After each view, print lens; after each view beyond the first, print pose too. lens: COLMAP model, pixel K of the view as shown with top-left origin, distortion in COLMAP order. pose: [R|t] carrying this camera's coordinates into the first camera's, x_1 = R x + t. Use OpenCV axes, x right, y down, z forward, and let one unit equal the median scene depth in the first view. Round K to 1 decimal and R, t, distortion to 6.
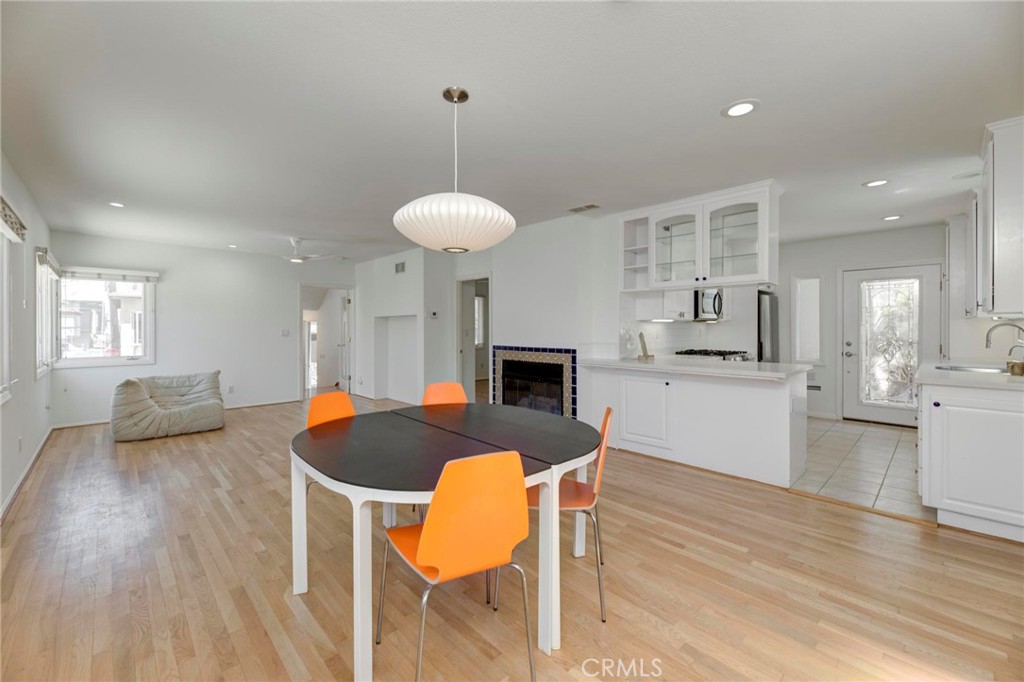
lens RADIAL K [[413.2, 0, 515.3], [0, 413.2, 329.3], [0, 0, 1]] dist [0.000047, 0.000001]
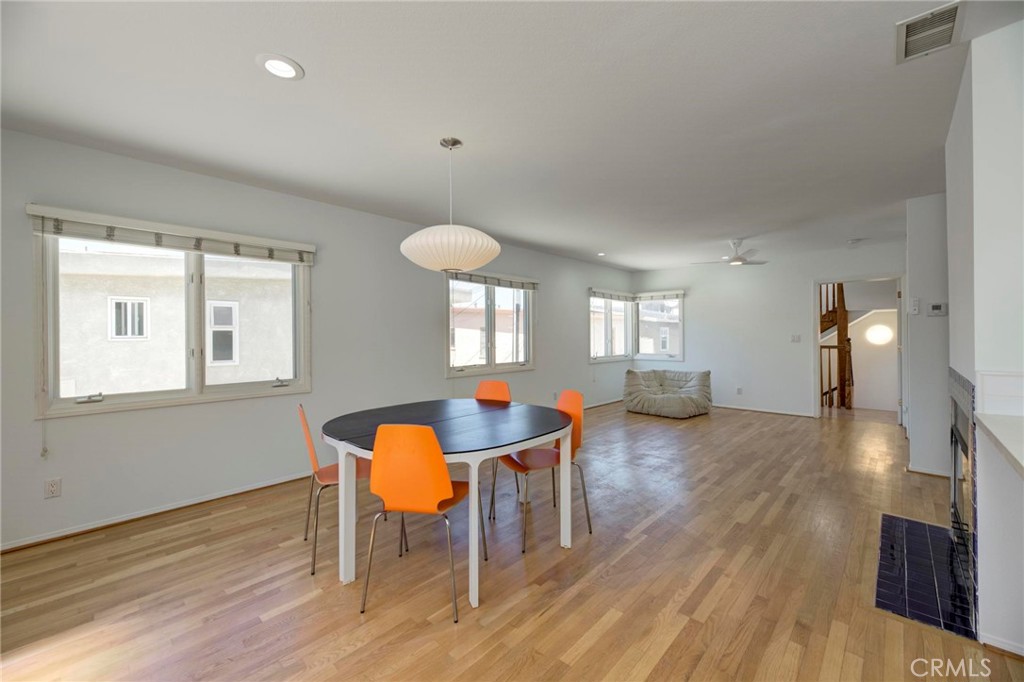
lens RADIAL K [[414.5, 0, 512.0], [0, 414.5, 341.0], [0, 0, 1]] dist [-0.000663, -0.000152]
pose [[0.045599, 0.017285, -0.998810, 0.476739], [0.001874, 0.999847, 0.017388, -0.003939], [0.998958, -0.002664, 0.045560, 0.496175]]
